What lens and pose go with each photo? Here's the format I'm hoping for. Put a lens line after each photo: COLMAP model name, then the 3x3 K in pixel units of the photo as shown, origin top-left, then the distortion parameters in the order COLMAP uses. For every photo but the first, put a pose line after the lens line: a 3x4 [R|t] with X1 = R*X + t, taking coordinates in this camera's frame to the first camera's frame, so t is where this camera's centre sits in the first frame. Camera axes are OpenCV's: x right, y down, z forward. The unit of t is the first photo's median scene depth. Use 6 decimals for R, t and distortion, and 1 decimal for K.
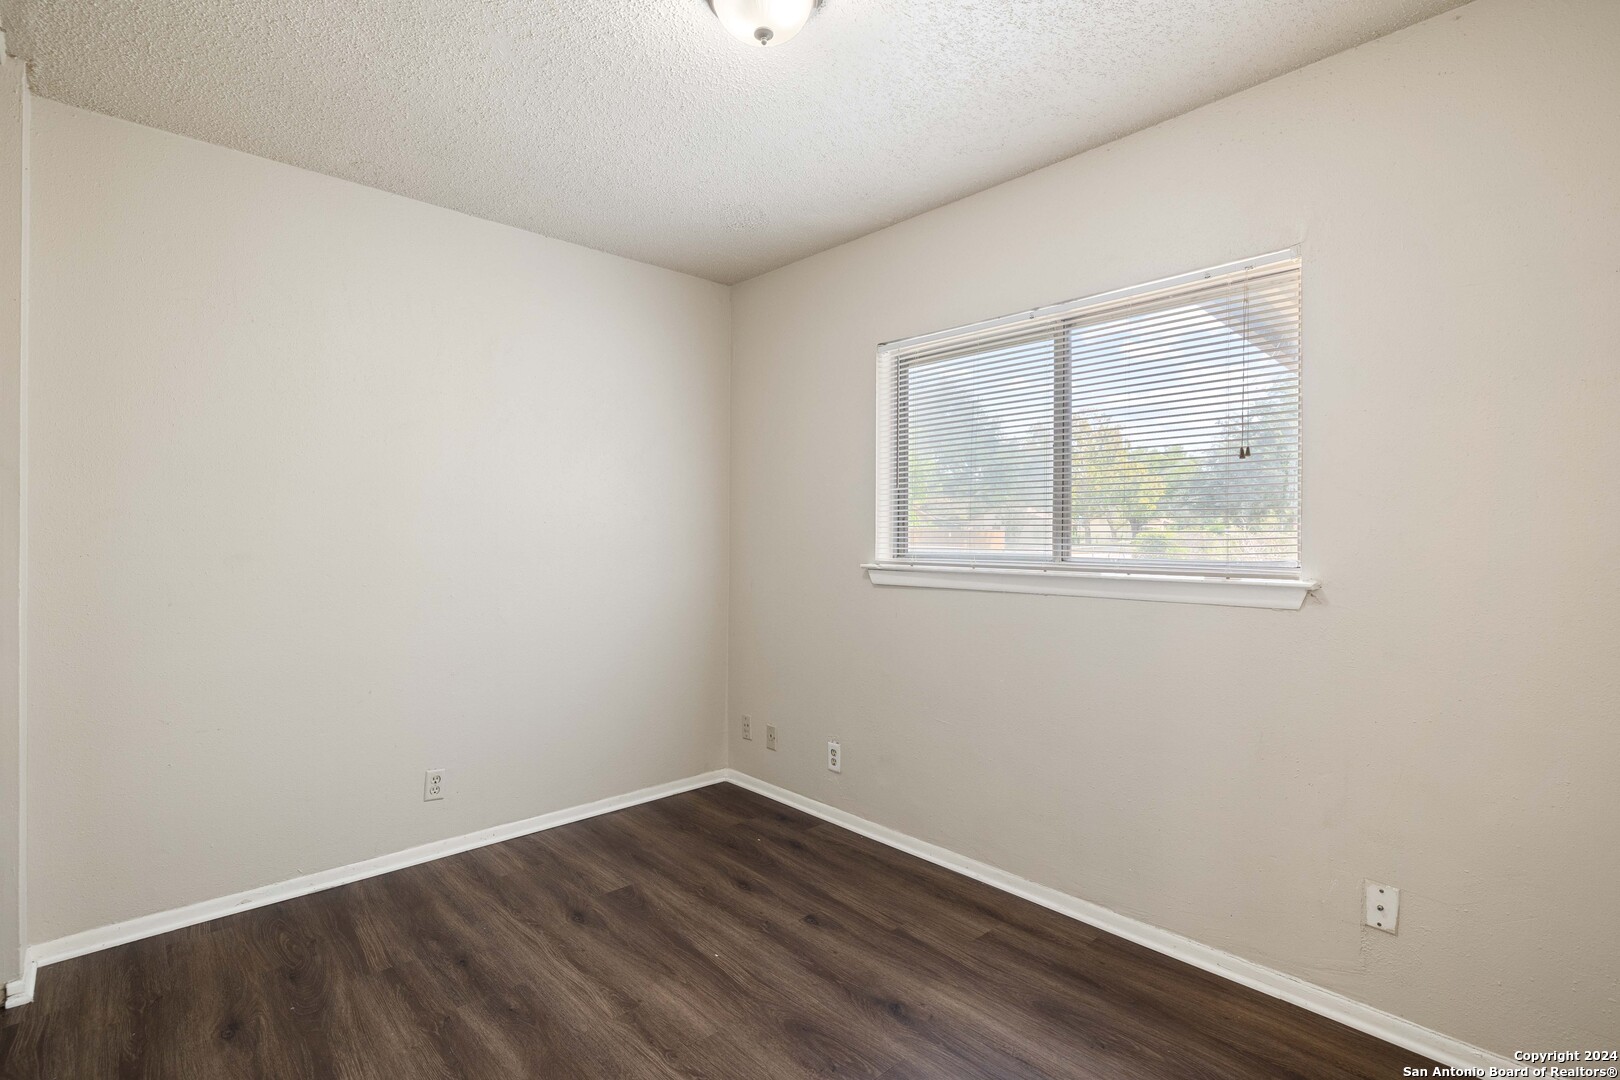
lens RADIAL K [[768.6, 0, 811.4], [0, 768.6, 549.2], [0, 0, 1]] dist [-0.010146, 0.002230]
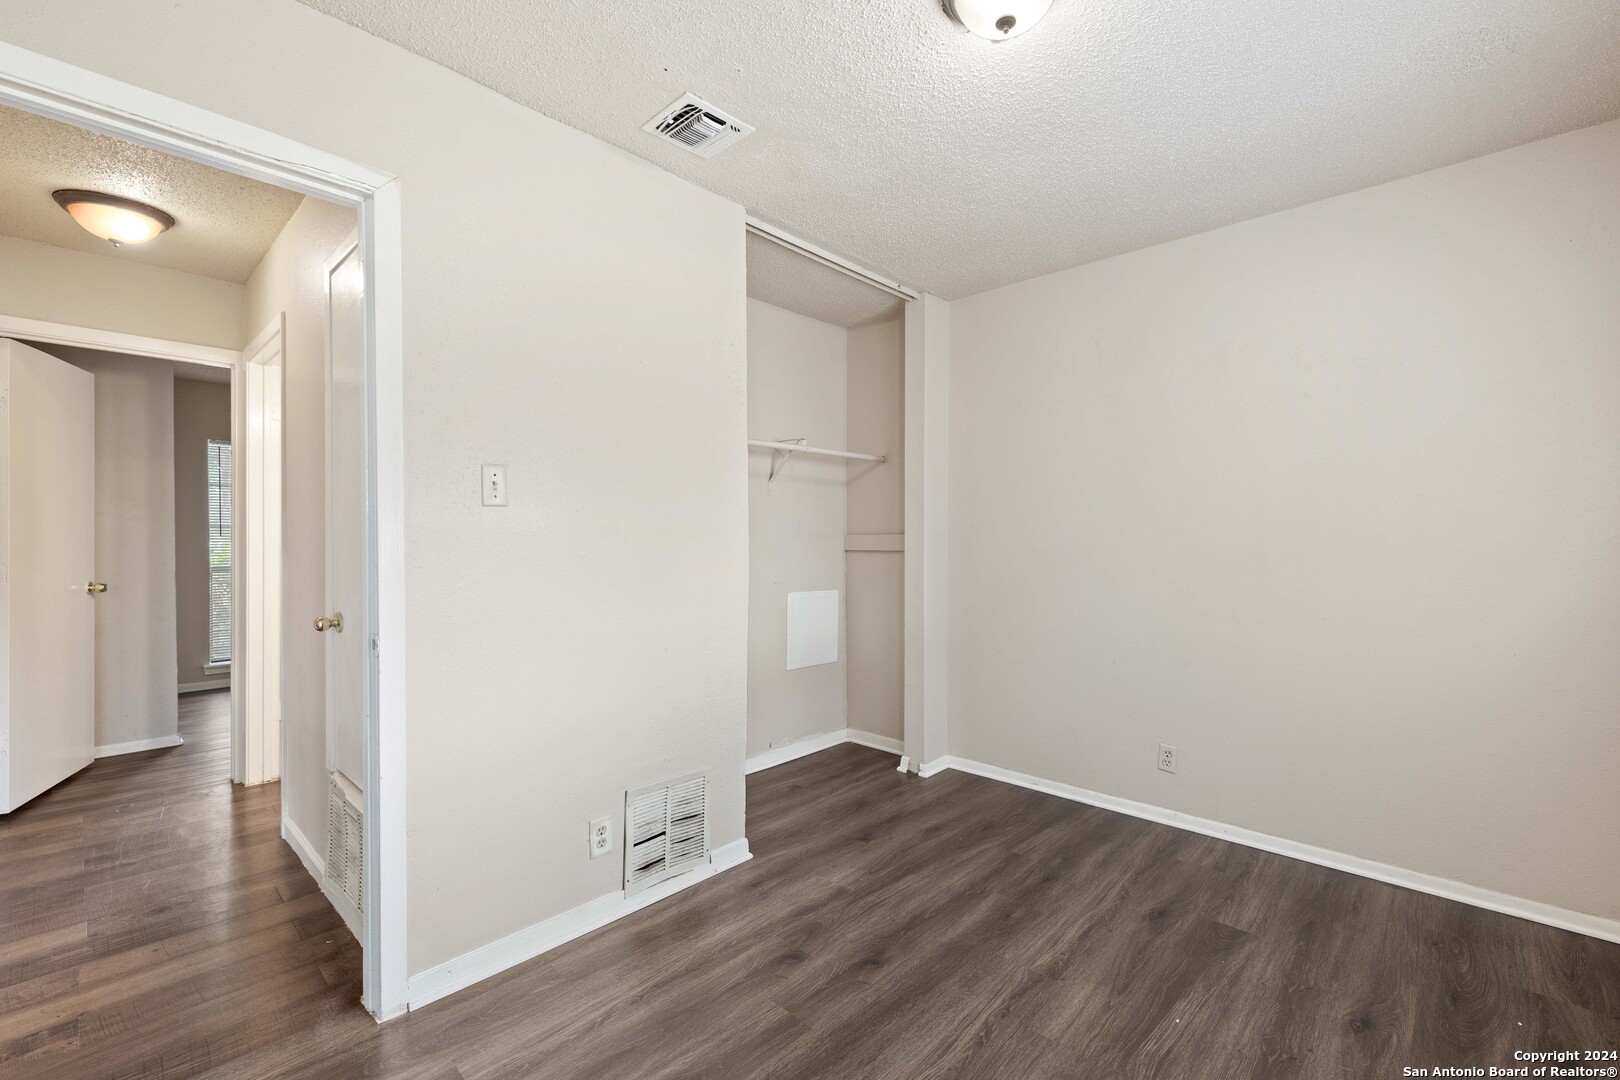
lens RADIAL K [[692.3, 0, 808.6], [0, 692.3, 535.0], [0, 0, 1]] dist [0.002505, 0.000458]
pose [[0.053552, -0.007064, -0.998540, 0.575767], [-0.019579, 0.999775, -0.008122, 0.002067], [0.998373, 0.019985, 0.053401, 0.489181]]
